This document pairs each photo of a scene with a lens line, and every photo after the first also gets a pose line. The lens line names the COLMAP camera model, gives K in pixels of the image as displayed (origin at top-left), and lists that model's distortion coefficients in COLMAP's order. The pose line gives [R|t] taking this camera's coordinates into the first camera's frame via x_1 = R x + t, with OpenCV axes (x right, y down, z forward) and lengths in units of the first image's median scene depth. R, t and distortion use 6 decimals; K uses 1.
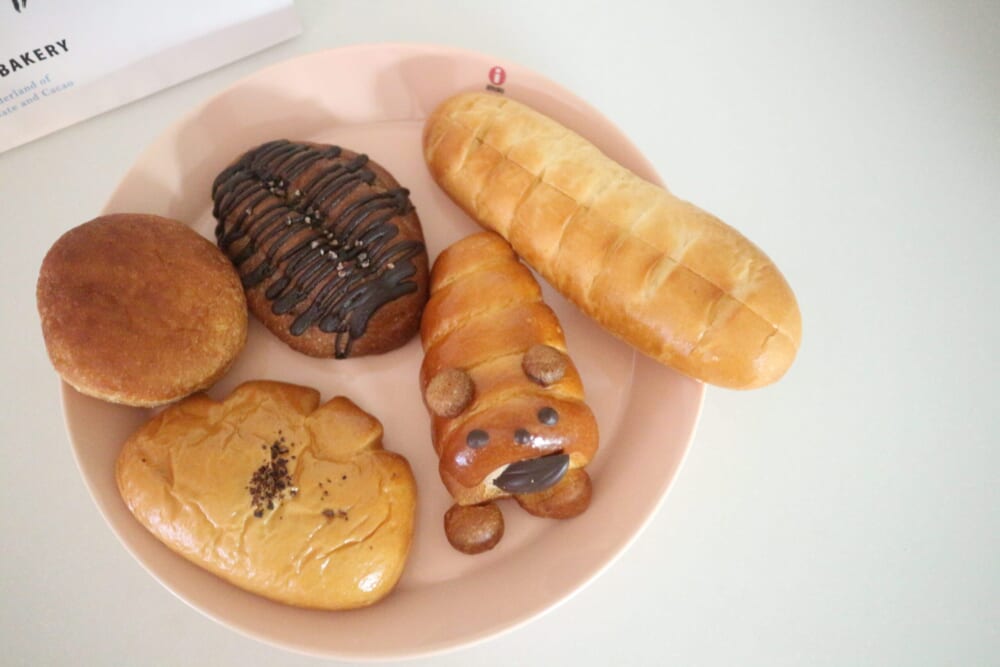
lens RADIAL K [[1011.8, 0, 500.0], [0, 1011.8, 333.5], [0, 0, 1]] dist [-0.049318, 0.012951]
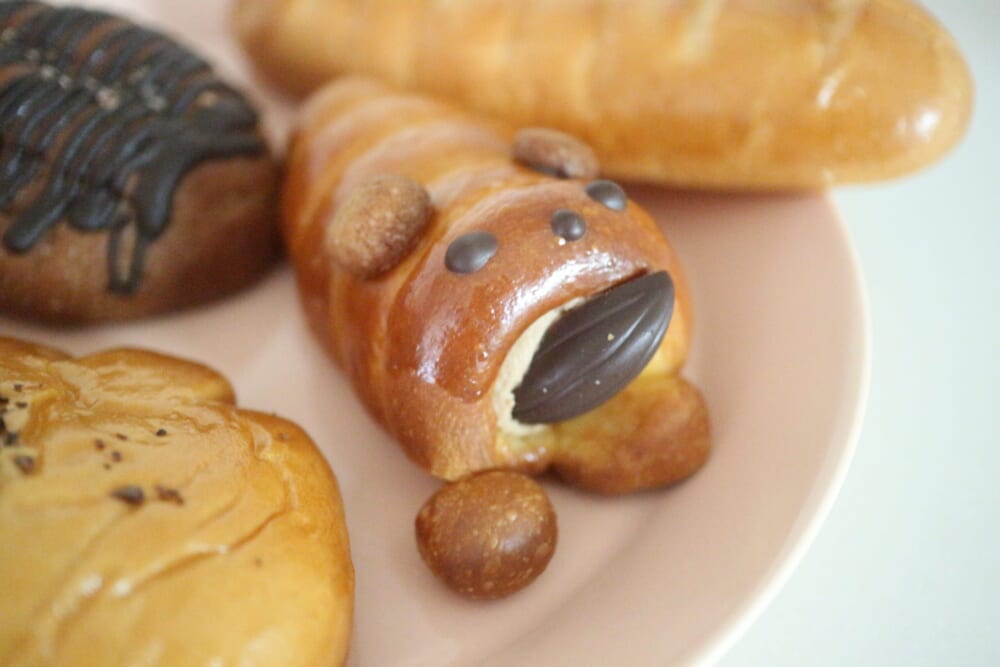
lens RADIAL K [[1011.8, 0, 500.0], [0, 1011.8, 333.5], [0, 0, 1]] dist [-0.049318, 0.012951]
pose [[0.954461, -0.145735, 0.260317, -0.123524], [0.244453, 0.882226, -0.402392, 0.299464], [-0.171016, 0.447703, 0.877676, 0.610066]]
